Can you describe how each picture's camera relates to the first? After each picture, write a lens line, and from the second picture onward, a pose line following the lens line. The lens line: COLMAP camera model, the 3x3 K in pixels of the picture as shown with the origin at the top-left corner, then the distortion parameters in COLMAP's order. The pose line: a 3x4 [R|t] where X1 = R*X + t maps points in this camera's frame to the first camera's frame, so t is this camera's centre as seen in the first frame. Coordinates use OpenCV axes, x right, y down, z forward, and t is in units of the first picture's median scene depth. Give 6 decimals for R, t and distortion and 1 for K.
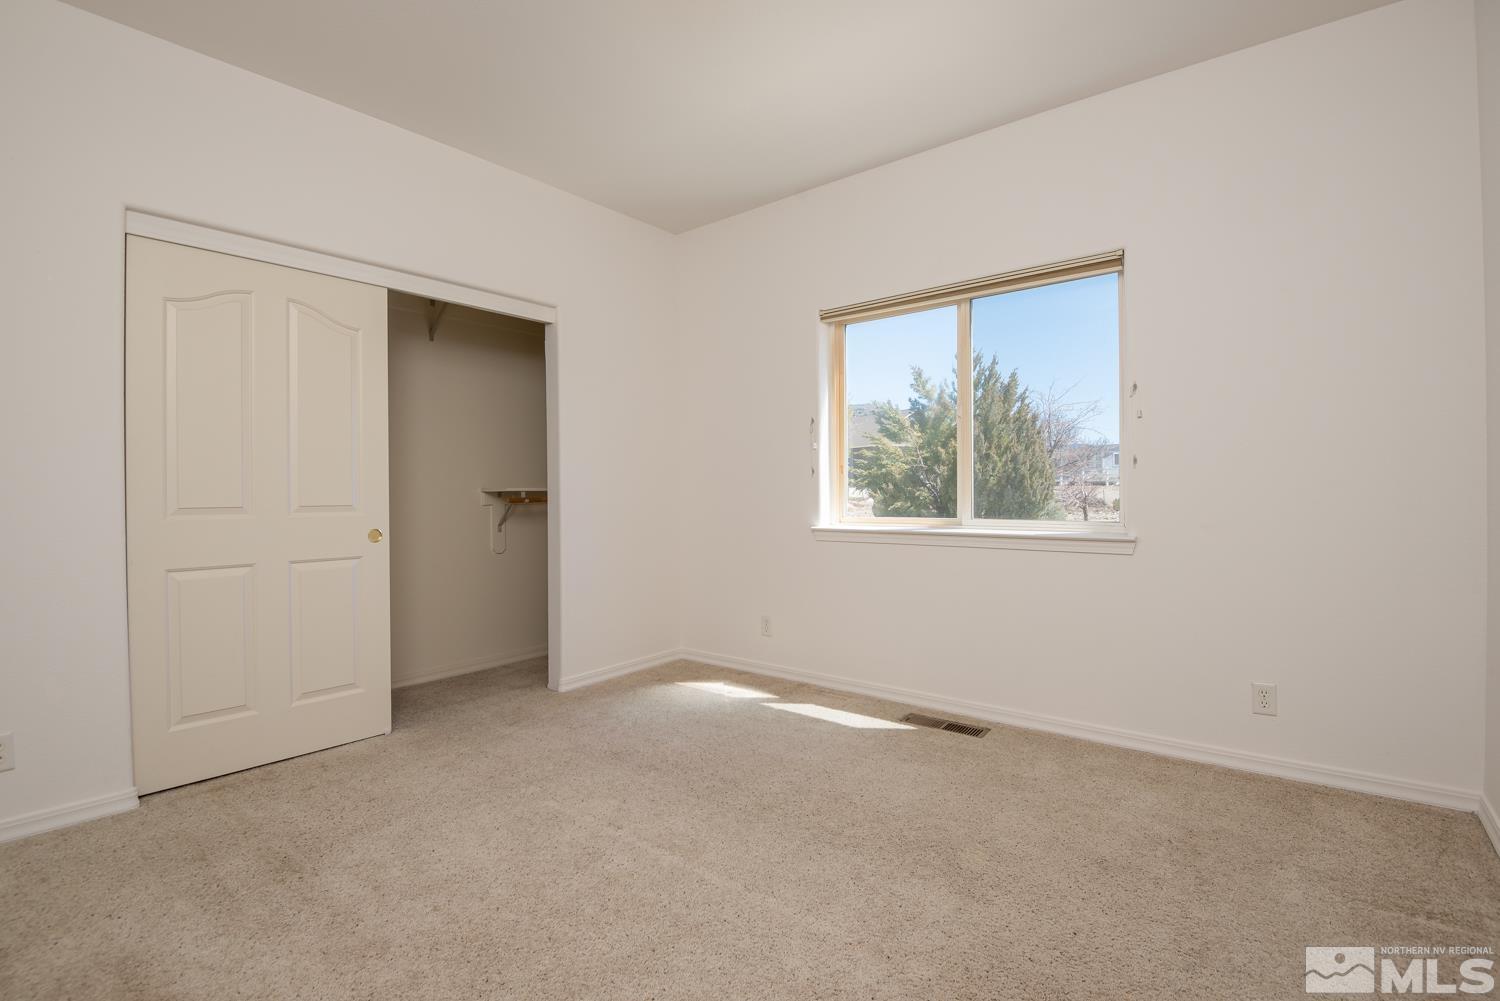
lens RADIAL K [[695.8, 0, 743.3], [0, 695.8, 504.4], [0, 0, 1]] dist [-0.002478, -0.012839]
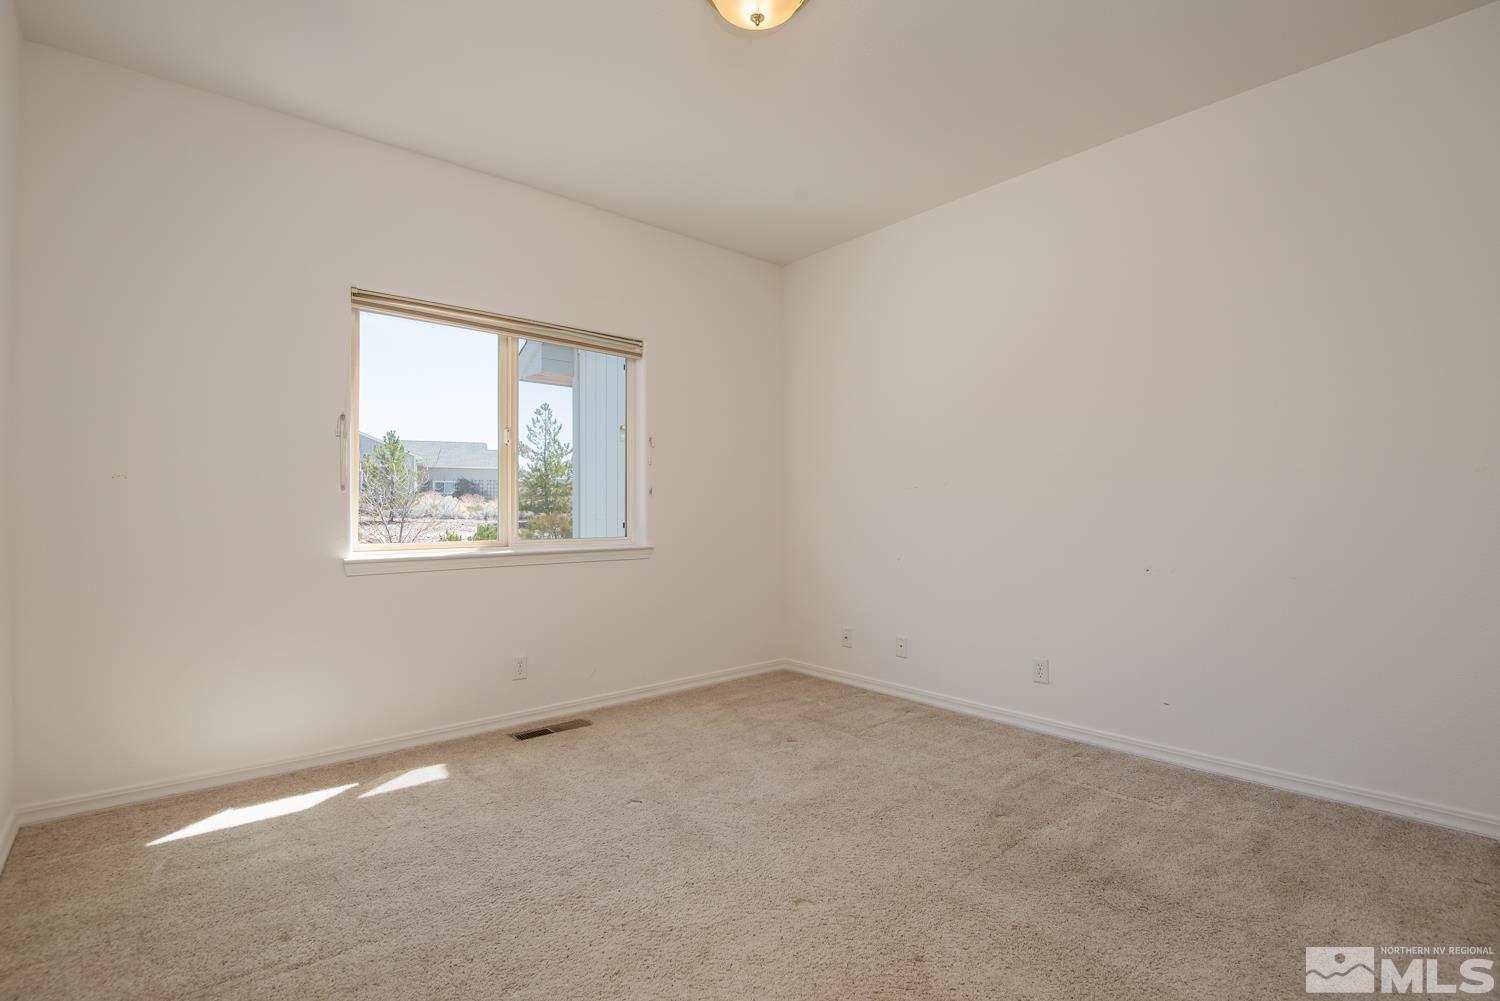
lens RADIAL K [[695.8, 0, 743.3], [0, 695.8, 504.4], [0, 0, 1]] dist [-0.002478, -0.012839]
pose [[0.180018, -0.001685, 0.983662, -0.622864], [0.000893, 0.999998, 0.001550, -0.031149], [-0.983663, 0.000599, 0.180019, 0.444205]]
